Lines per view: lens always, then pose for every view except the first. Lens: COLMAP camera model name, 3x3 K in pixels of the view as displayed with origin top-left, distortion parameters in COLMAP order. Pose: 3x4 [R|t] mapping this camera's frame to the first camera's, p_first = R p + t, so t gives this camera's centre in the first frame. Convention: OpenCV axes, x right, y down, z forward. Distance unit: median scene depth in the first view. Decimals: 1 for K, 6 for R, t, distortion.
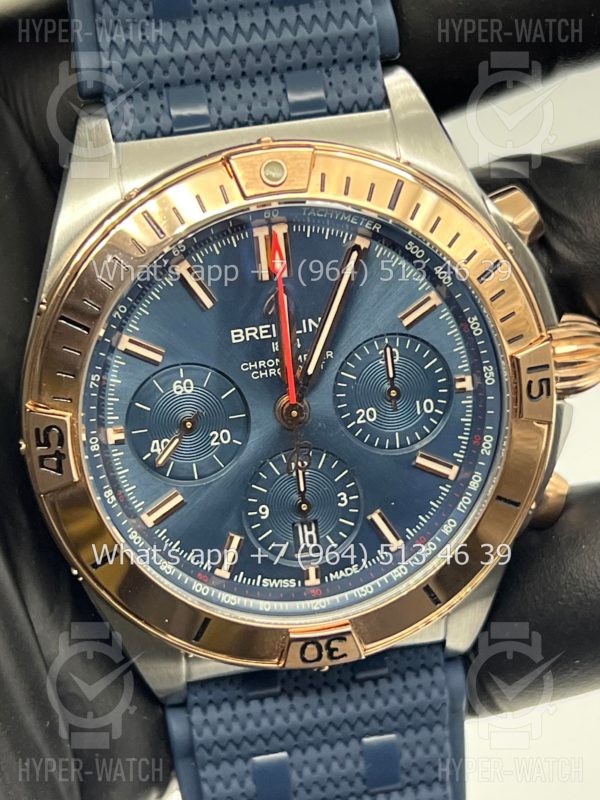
lens RADIAL K [[1969.7, 0, 300.0], [0, 1969.7, 400.0], [0, 0, 1]] dist [0.242546, -0.105492]
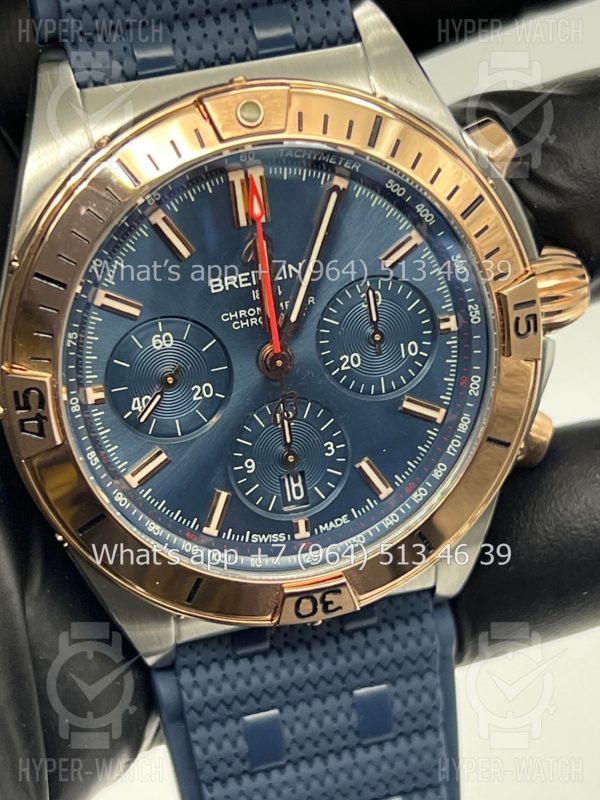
lens RADIAL K [[1969.7, 0, 300.0], [0, 1969.7, 400.0], [0, 0, 1]] dist [0.242546, -0.105492]
pose [[0.996305, -0.049841, 0.069938, -0.060424], [0.047933, 0.998438, 0.028707, -0.002260], [-0.071259, -0.025249, 0.997138, 0.032394]]
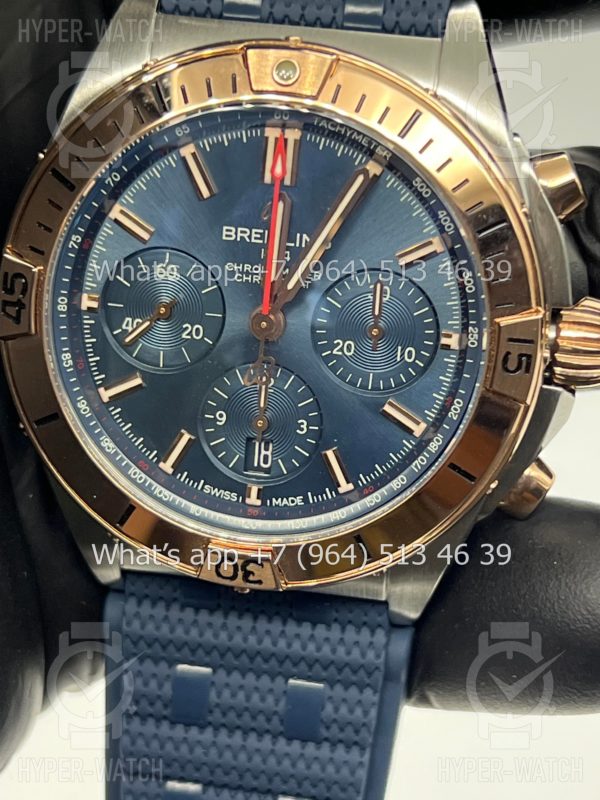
lens RADIAL K [[1969.7, 0, 300.0], [0, 1969.7, 400.0], [0, 0, 1]] dist [0.242546, -0.105492]
pose [[0.935404, 0.250232, -0.249808, 0.261927], [-0.250145, 0.967658, 0.032636, 0.006524], [0.249896, 0.031961, 0.967745, 0.065382]]
